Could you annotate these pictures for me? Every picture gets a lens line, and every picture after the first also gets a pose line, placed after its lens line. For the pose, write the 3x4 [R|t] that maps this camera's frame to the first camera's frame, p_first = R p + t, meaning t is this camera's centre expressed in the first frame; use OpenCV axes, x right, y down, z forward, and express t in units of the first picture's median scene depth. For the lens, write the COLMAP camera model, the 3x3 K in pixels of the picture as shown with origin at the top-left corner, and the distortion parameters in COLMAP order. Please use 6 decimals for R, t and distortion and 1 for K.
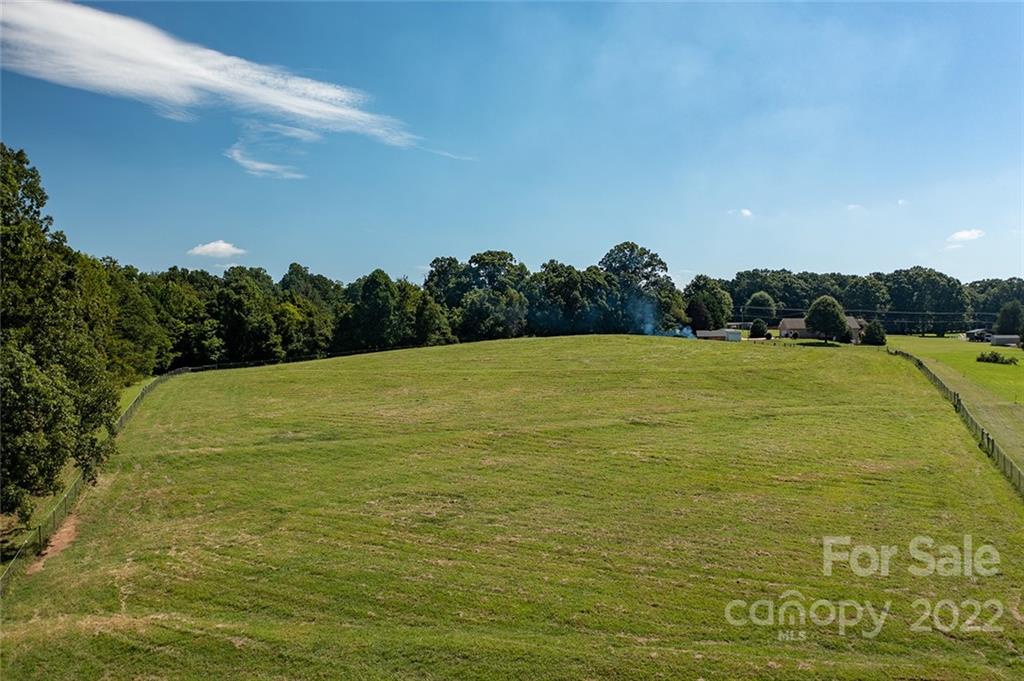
lens RADIAL K [[813.2, 0, 508.7], [0, 813.2, 338.5], [0, 0, 1]] dist [-0.012034, -0.005496]
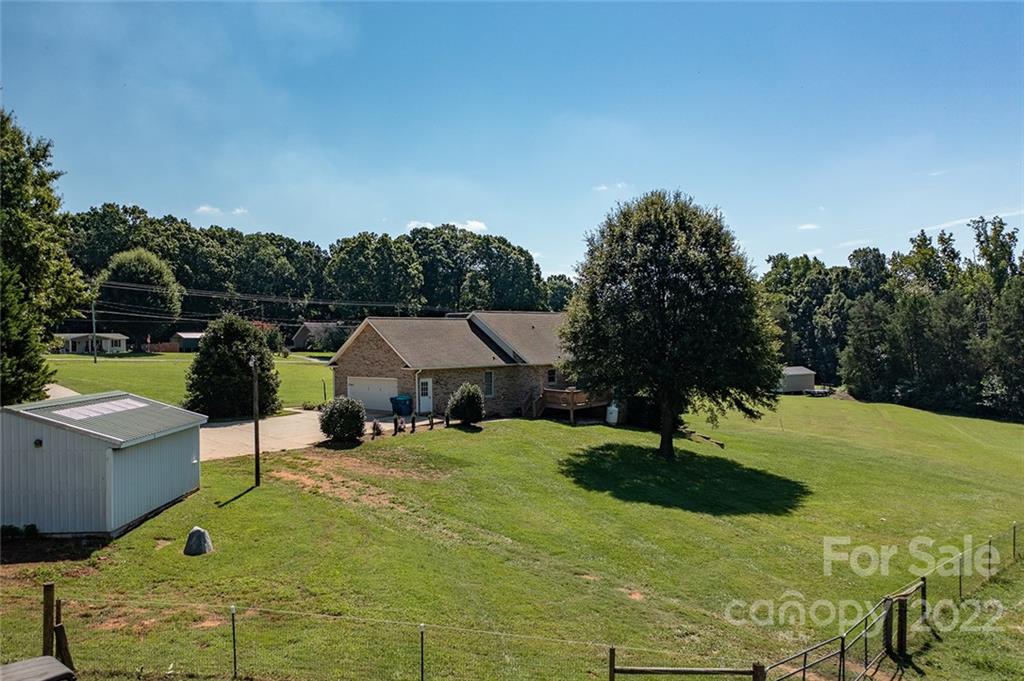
lens RADIAL K [[813.2, 0, 508.7], [0, 813.2, 338.5], [0, 0, 1]] dist [-0.012034, -0.005496]
pose [[0.695024, 0.001249, 0.718986, 0.161656], [0.006205, 0.999951, -0.007735, -0.013127], [-0.718960, 0.009837, 0.694982, 0.619395]]
